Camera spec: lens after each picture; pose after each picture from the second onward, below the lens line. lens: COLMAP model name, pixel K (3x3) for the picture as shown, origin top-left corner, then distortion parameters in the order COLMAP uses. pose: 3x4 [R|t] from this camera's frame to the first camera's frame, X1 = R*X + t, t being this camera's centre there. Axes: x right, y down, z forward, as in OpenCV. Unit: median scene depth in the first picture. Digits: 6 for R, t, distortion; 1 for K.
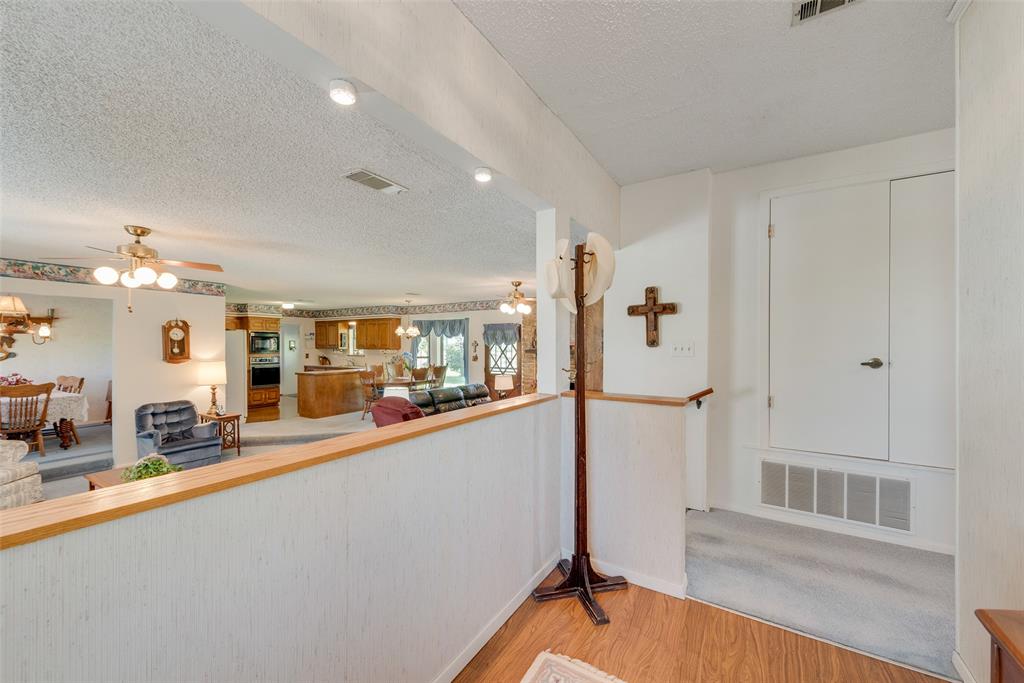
lens RADIAL K [[402.3, 0, 511.5], [0, 402.3, 345.6], [0, 0, 1]] dist [0.014789, -0.004417]
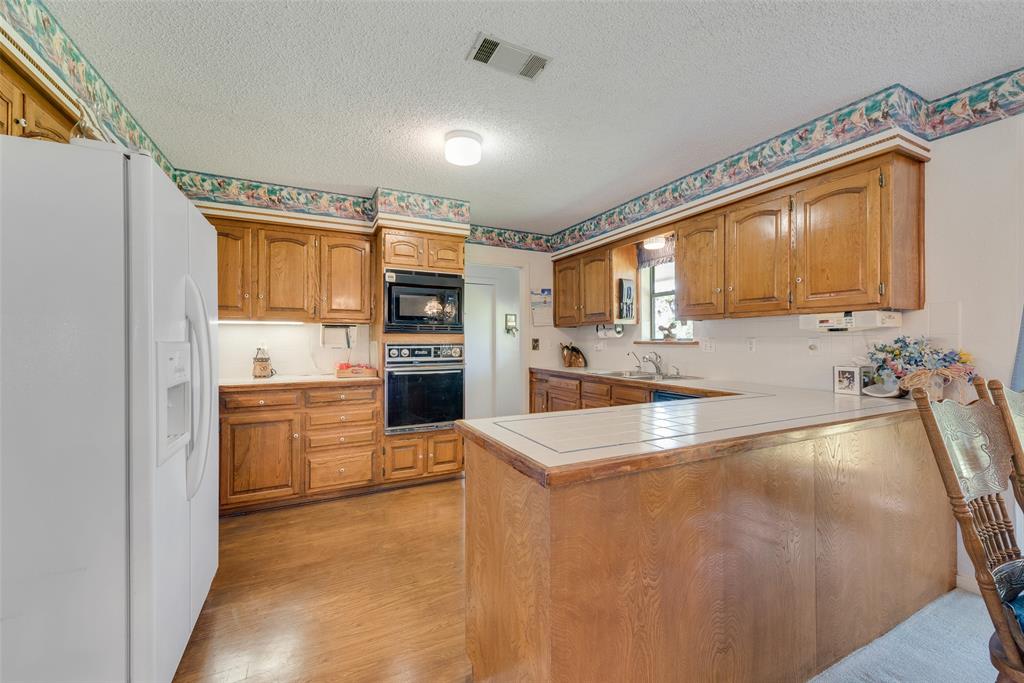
lens RADIAL K [[402.3, 0, 510.3], [0, 402.3, 337.5], [0, 0, 1]] dist [0.014789, -0.004417]
pose [[0.849118, -0.005196, -0.528178, -0.391557], [-0.000732, 0.999939, -0.011014, 0.029243], [0.528203, 0.009739, 0.849062, 0.802268]]
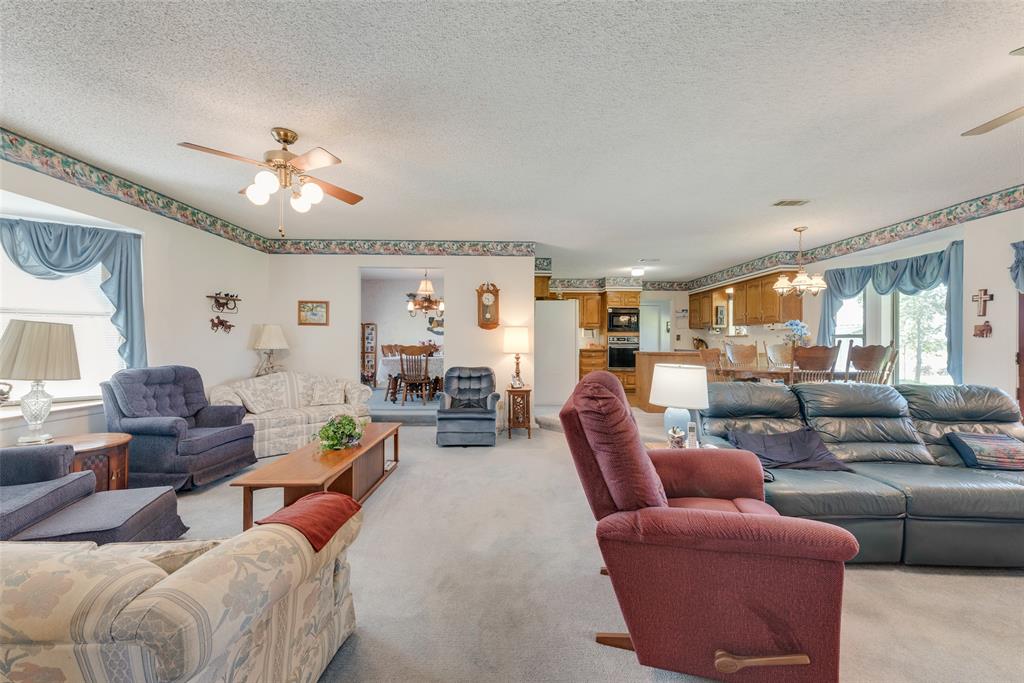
lens RADIAL K [[402.3, 0, 511.2], [0, 402.3, 341.0], [0, 0, 1]] dist [0.014789, -0.004417]
pose [[0.530550, 0.001978, -0.847651, 0.009317], [-0.009454, 0.999949, -0.003584, 0.048505], [0.847601, 0.009916, 0.530542, 0.349487]]
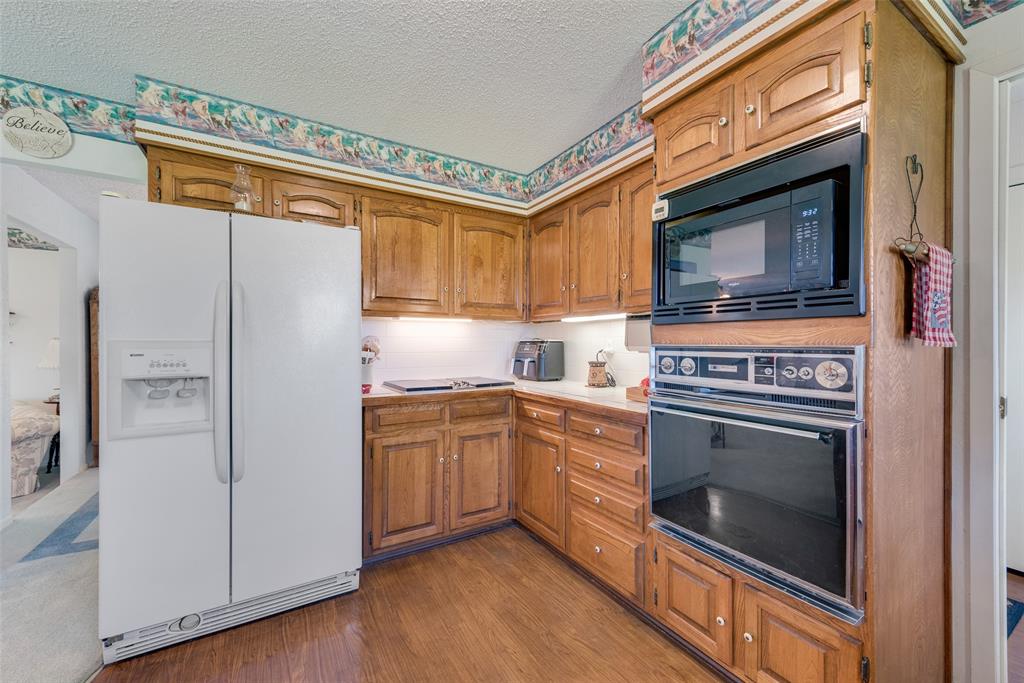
lens RADIAL K [[402.3, 0, 520.8], [0, 402.3, 343.6], [0, 0, 1]] dist [0.014789, -0.004417]
pose [[-0.450581, 0.003753, -0.892728, -0.486501], [-0.001945, 0.999985, 0.005186, 0.028866], [0.892733, 0.004073, -0.450567, 1.077257]]
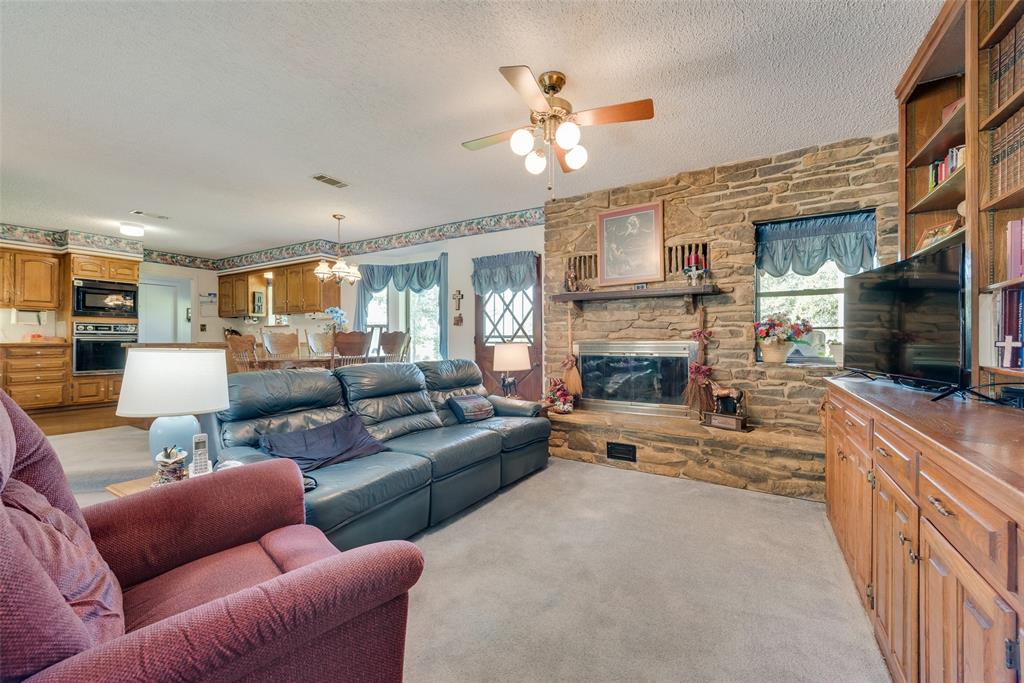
lens RADIAL K [[402.3, 0, 511.8], [0, 402.3, 338.0], [0, 0, 1]] dist [0.014789, -0.004417]
pose [[0.999815, -0.001302, 0.019192, -0.024428], [0.001474, 0.999959, -0.008942, 0.061253], [-0.019179, 0.008969, 0.999776, 0.419804]]
